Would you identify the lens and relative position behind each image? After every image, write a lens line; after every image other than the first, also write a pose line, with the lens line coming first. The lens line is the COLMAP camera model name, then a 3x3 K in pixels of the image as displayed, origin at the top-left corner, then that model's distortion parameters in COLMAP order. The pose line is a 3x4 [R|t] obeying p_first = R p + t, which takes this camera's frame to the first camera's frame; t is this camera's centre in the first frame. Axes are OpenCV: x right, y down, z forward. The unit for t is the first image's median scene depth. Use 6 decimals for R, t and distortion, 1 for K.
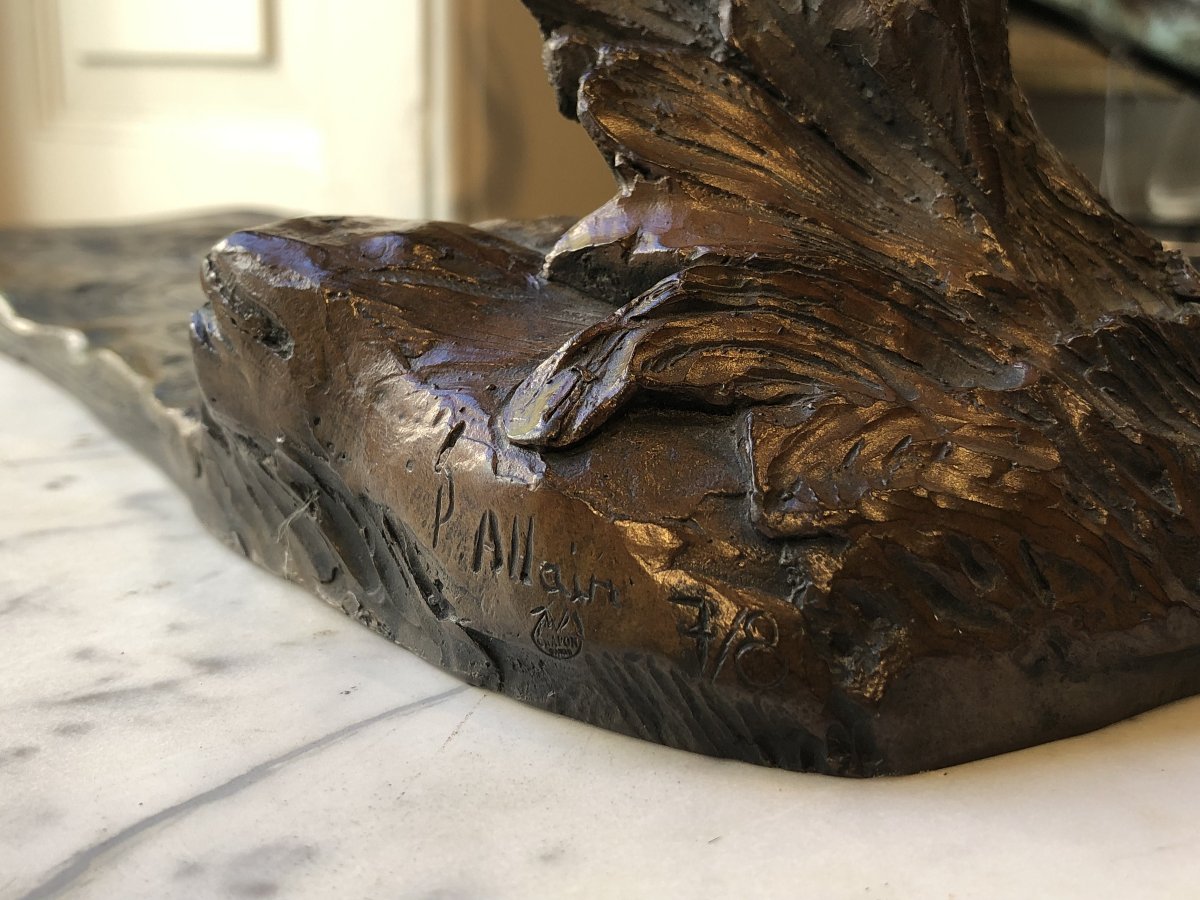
lens RADIAL K [[1540.2, 0, 600.0], [0, 1540.2, 450.0], [0, 0, 1]] dist [0.217367, -1.048809]
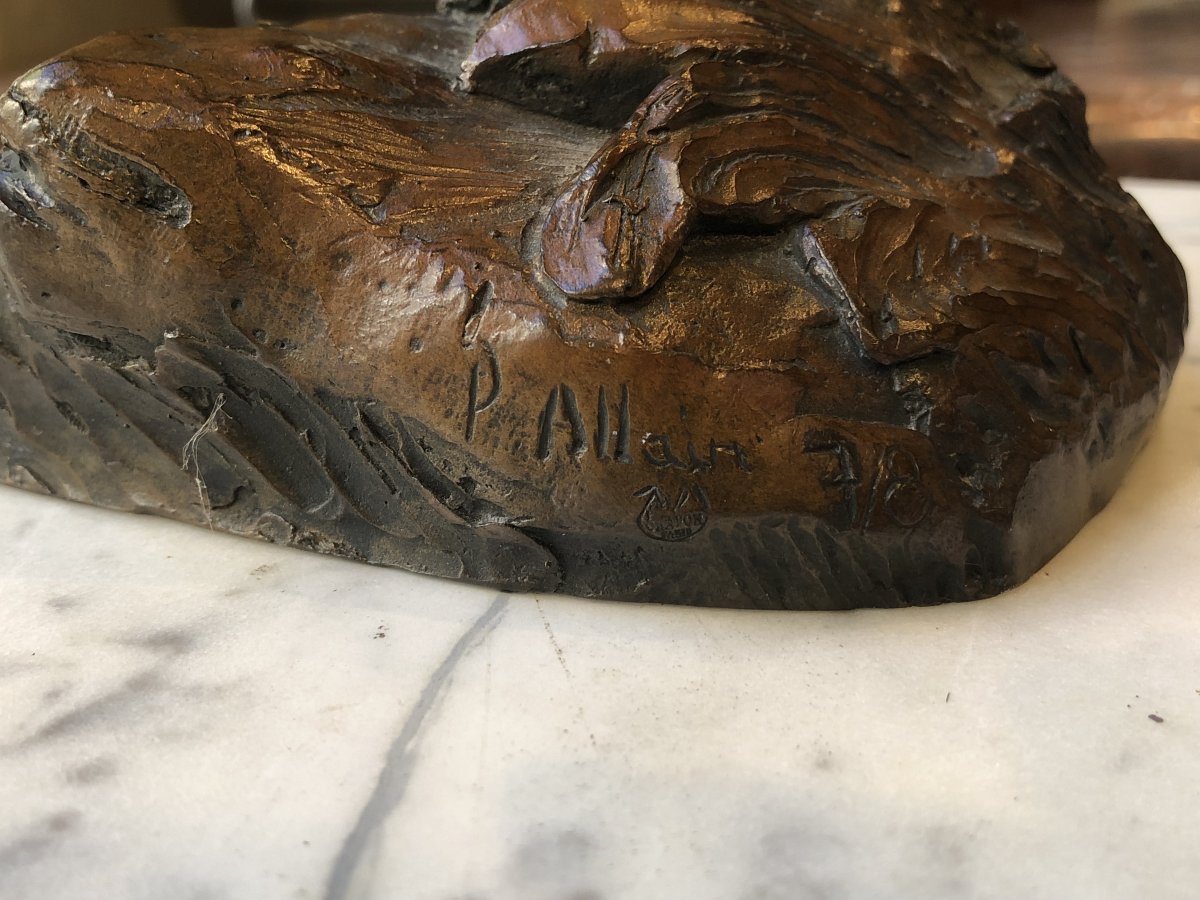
lens RADIAL K [[1540.2, 0, 600.0], [0, 1540.2, 450.0], [0, 0, 1]] dist [0.217367, -1.048809]
pose [[0.867777, -0.177727, 0.464087, -0.418023], [0.114859, 0.980306, 0.160649, -0.053284], [-0.483499, -0.086103, 0.871100, 0.254407]]
